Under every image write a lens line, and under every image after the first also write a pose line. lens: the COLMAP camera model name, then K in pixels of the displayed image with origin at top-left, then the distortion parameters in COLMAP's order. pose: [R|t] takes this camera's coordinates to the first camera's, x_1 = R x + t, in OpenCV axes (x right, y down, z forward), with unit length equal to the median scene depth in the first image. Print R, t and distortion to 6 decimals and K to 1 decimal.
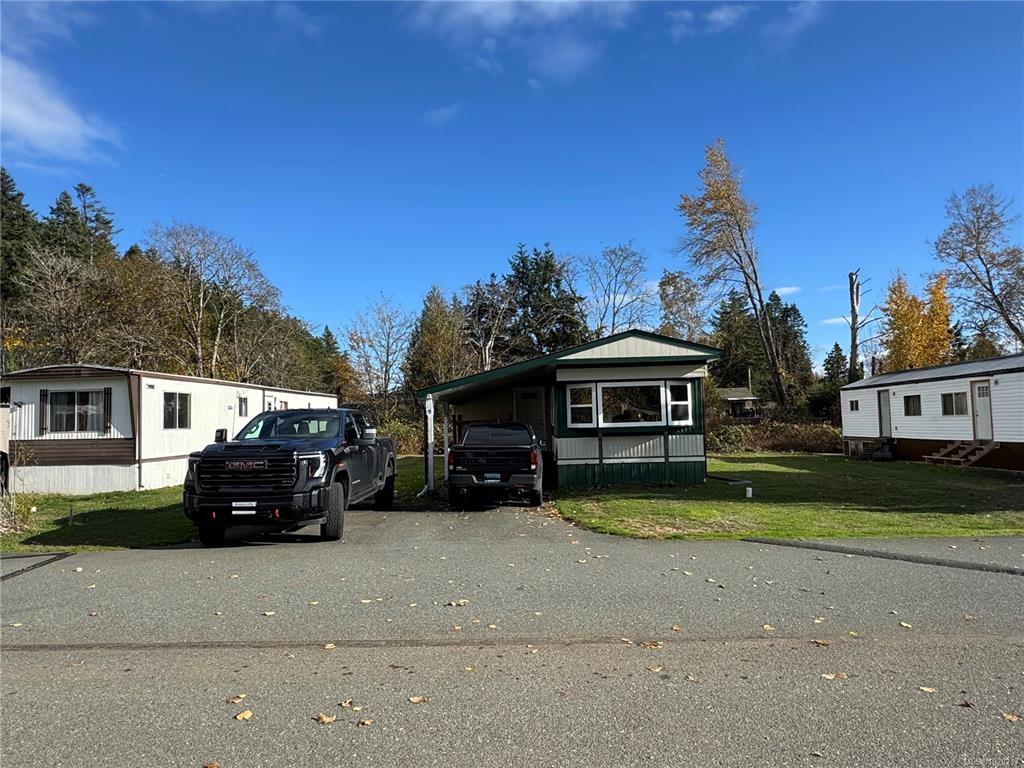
lens RADIAL K [[659.5, 0, 507.0], [0, 659.5, 384.9], [0, 0, 1]] dist [-0.001720, 0.005144]
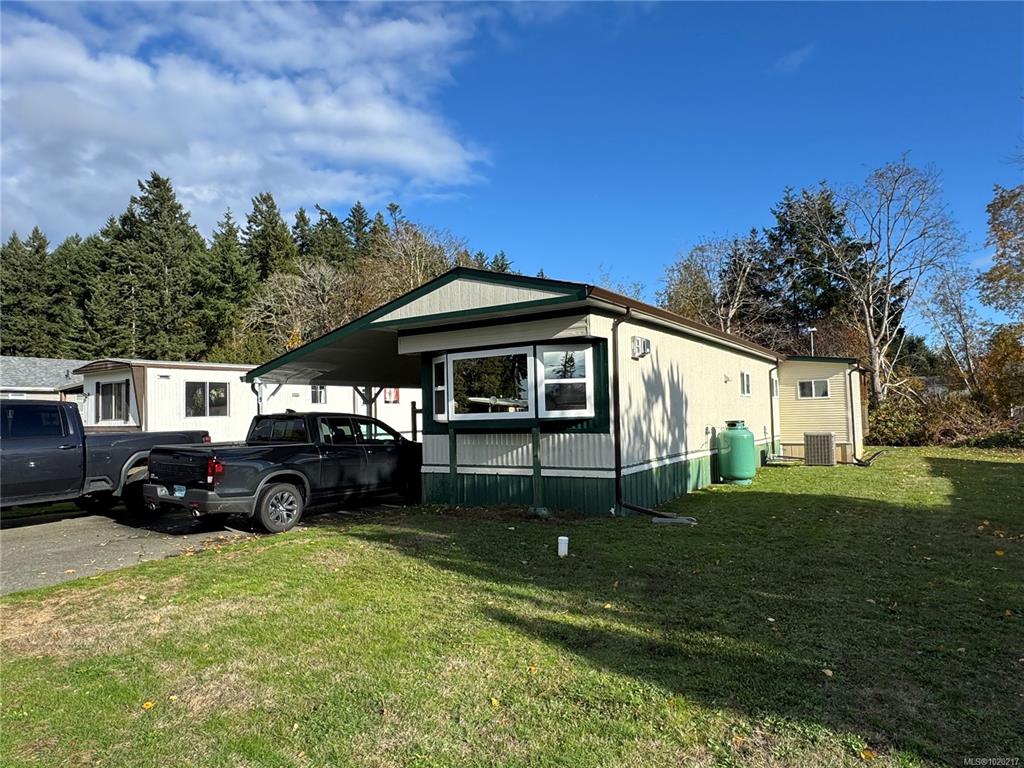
lens RADIAL K [[659.5, 0, 511.8], [0, 659.5, 407.5], [0, 0, 1]] dist [-0.001720, 0.005144]
pose [[0.864622, -0.002756, -0.502415, 0.302086], [0.032297, 0.998222, 0.050105, 0.011097], [0.501383, -0.059548, 0.863174, 0.255887]]
